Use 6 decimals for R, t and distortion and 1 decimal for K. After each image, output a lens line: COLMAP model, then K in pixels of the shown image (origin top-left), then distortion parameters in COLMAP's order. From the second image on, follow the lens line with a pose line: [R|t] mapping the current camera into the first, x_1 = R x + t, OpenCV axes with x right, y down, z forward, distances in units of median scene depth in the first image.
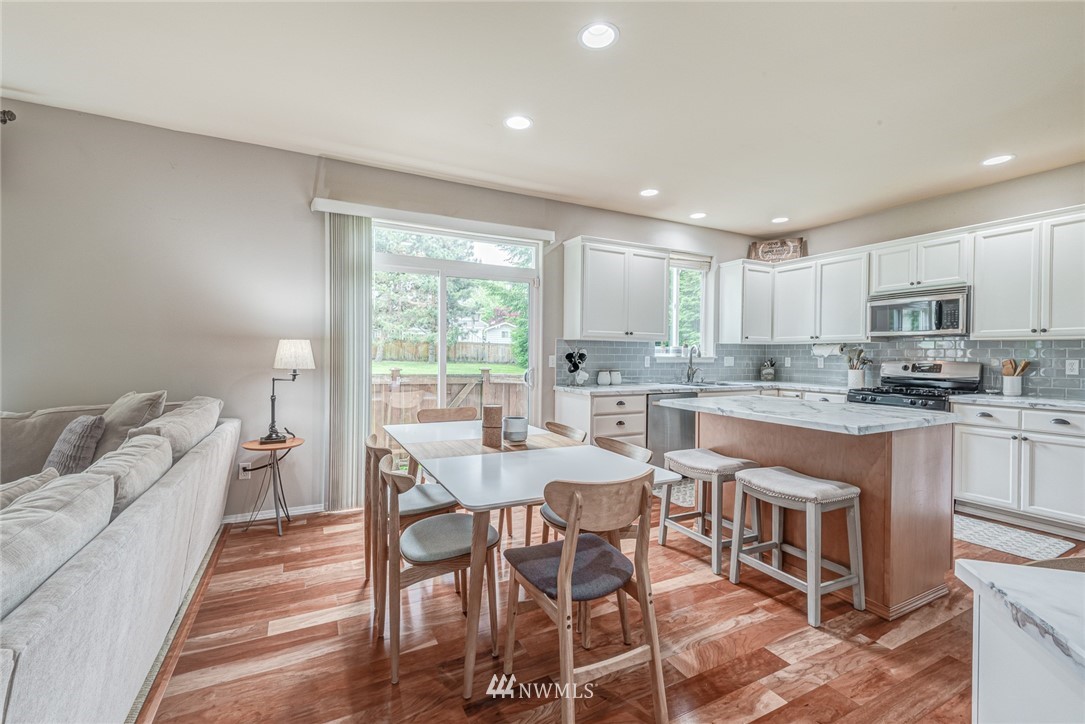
lens RADIAL K [[462.3, 0, 542.3], [0, 462.3, 360.7], [0, 0, 1]] dist [0.008757, -0.003796]
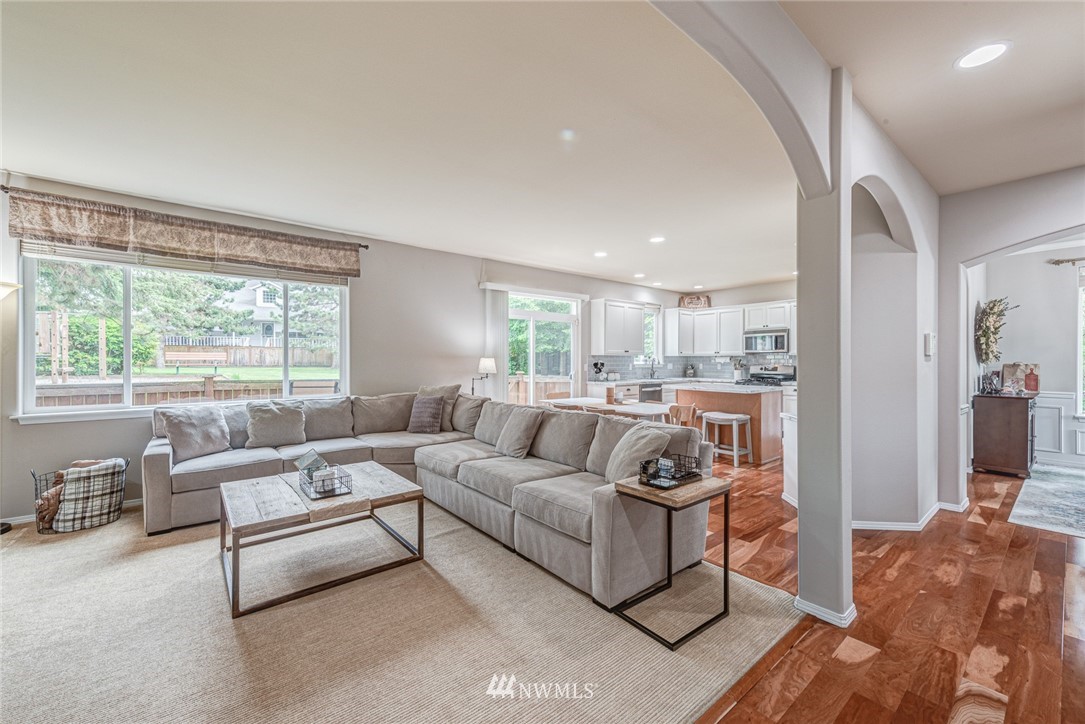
lens RADIAL K [[423.7, 0, 545.3], [0, 423.7, 361.5], [0, 0, 1]] dist [0.015028, -0.002700]
pose [[0.978359, -0.008308, 0.206748, -0.520010], [0.010196, 0.999915, -0.008066, -0.011167], [-0.206663, 0.010000, 0.978361, -0.612919]]
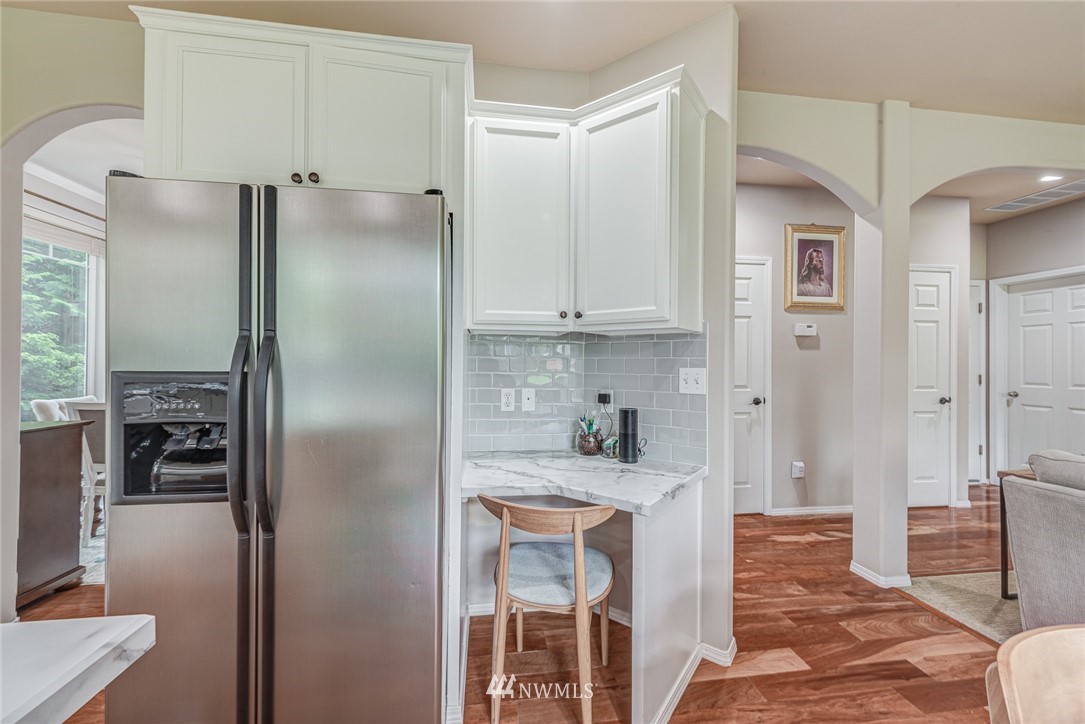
lens RADIAL K [[423.7, 0, 547.3], [0, 423.7, 364.4], [0, 0, 1]] dist [0.015028, -0.002700]
pose [[-0.945821, -0.014248, 0.324377, 0.192158], [-0.010132, 0.999845, 0.014375, -0.004727], [-0.324532, 0.010310, -0.945819, 0.580327]]
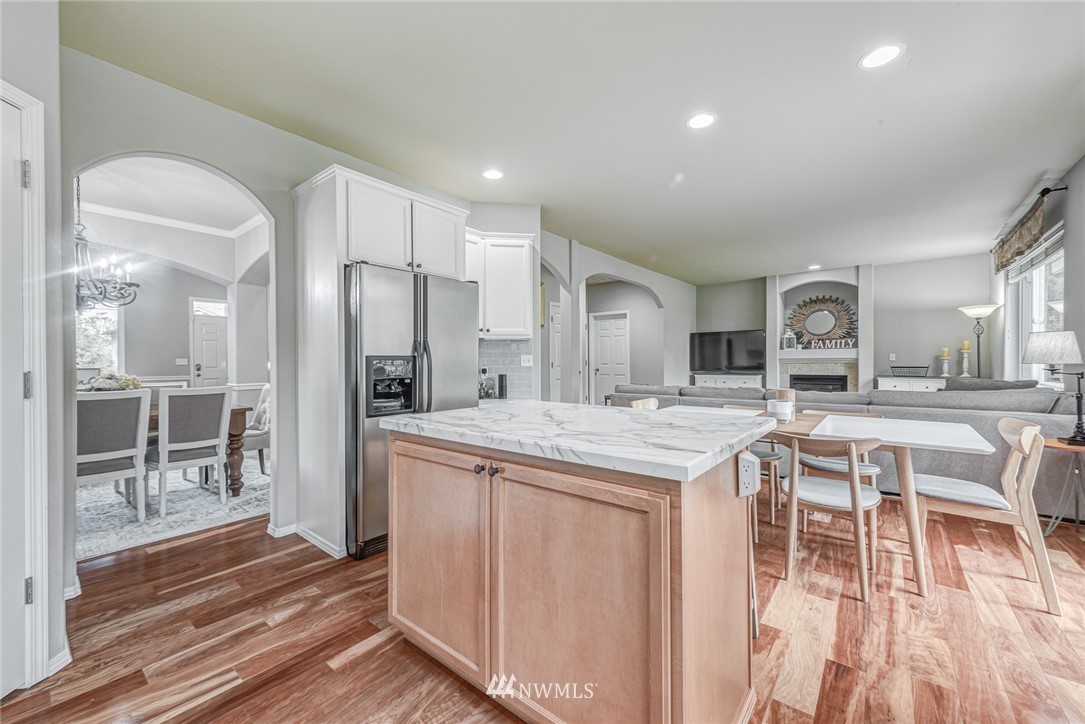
lens RADIAL K [[423.7, 0, 545.3], [0, 423.7, 362.3], [0, 0, 1]] dist [0.015028, -0.002700]
pose [[-0.912050, 0.000279, -0.410079, 0.572778], [-0.006191, 0.999876, 0.014449, 0.006286], [0.410032, 0.015717, -0.911936, 1.060228]]
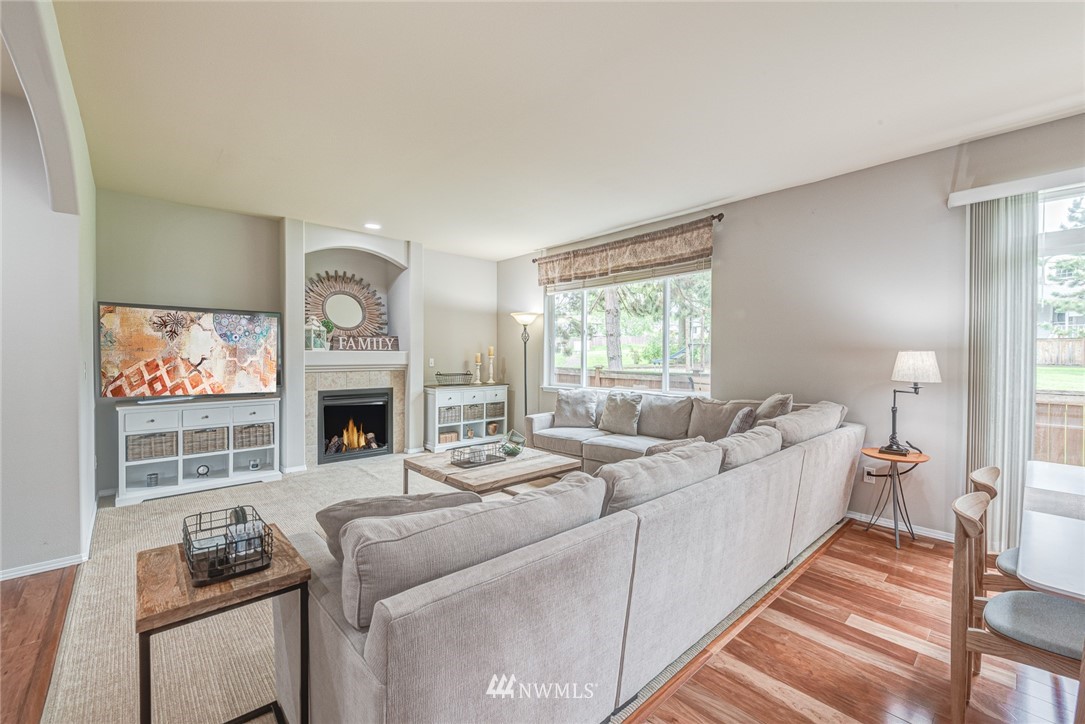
lens RADIAL K [[443.3, 0, 550.7], [0, 443.3, 362.9], [0, 0, 1]] dist [0.003340, -0.000181]
pose [[0.272669, 0.009611, -0.962060, 0.115278], [-0.015105, 0.999870, 0.005708, -0.012132], [0.961989, 0.012976, 0.272779, 0.013824]]
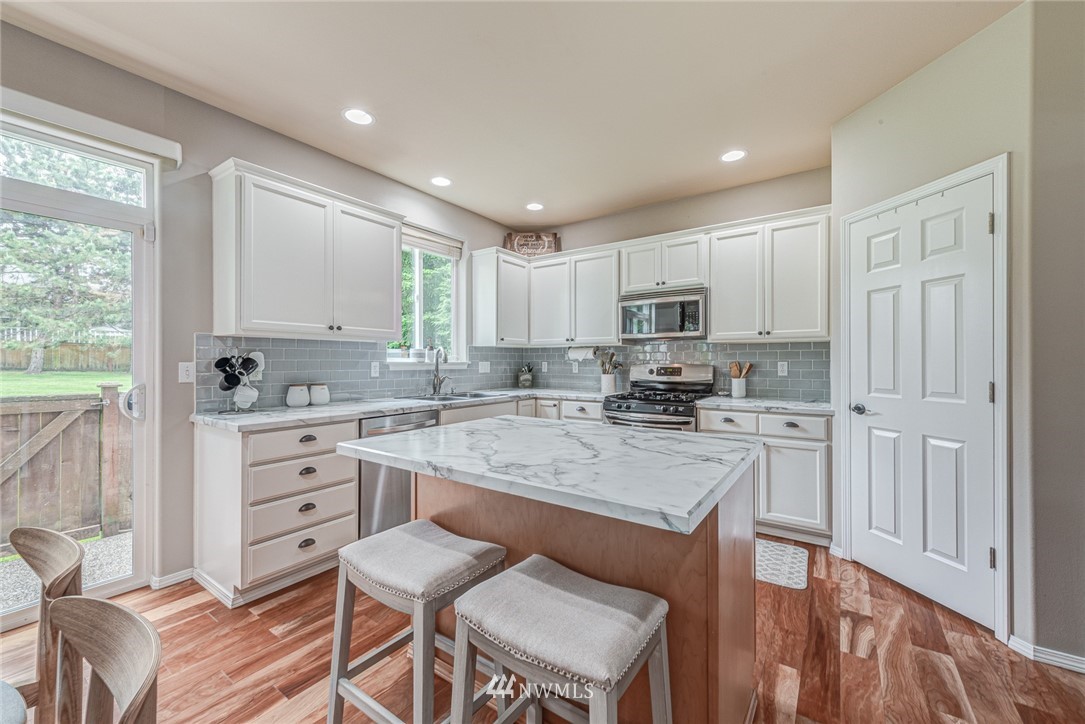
lens RADIAL K [[423.7, 0, 544.4], [0, 423.7, 361.3], [0, 0, 1]] dist [0.015028, -0.002700]
pose [[0.882842, -0.008225, 0.469597, 0.185999], [0.013568, 0.999876, -0.007994, -0.002428], [-0.469473, 0.013429, 0.882845, 0.356161]]
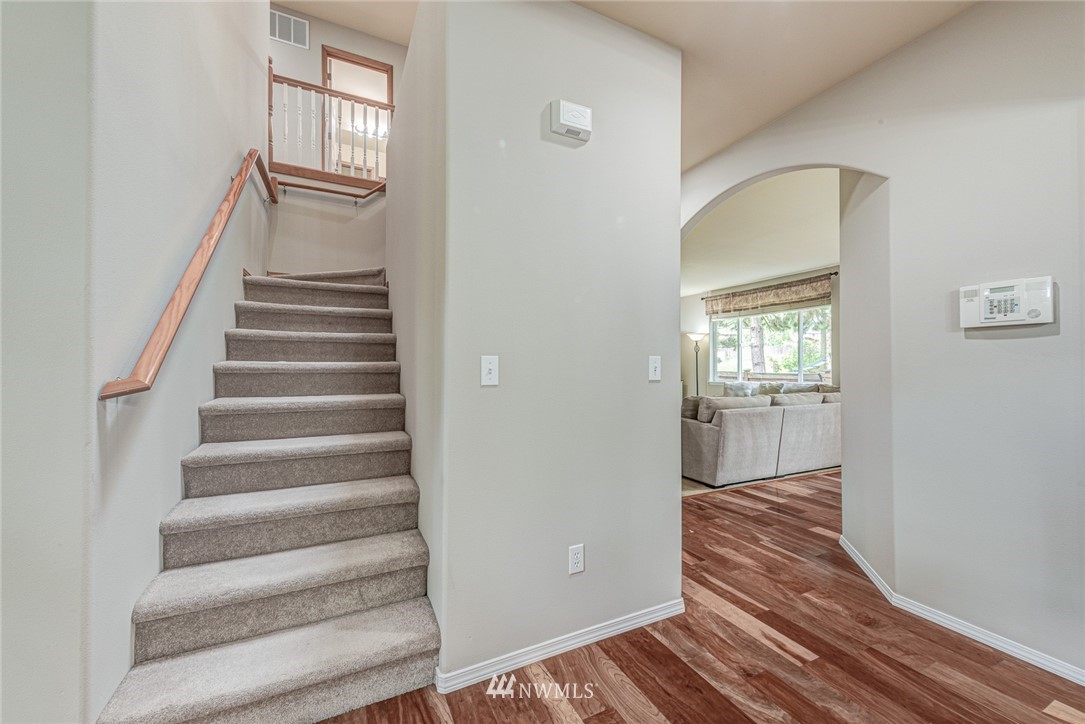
lens RADIAL K [[423.7, 0, 548.9], [0, 423.7, 362.1], [0, 0, 1]] dist [0.015028, -0.002700]
pose [[-0.021152, -0.019404, -0.999588, 0.853807], [-0.014431, 0.999713, -0.019101, 0.030382], [0.999672, 0.014021, -0.021426, -0.376122]]
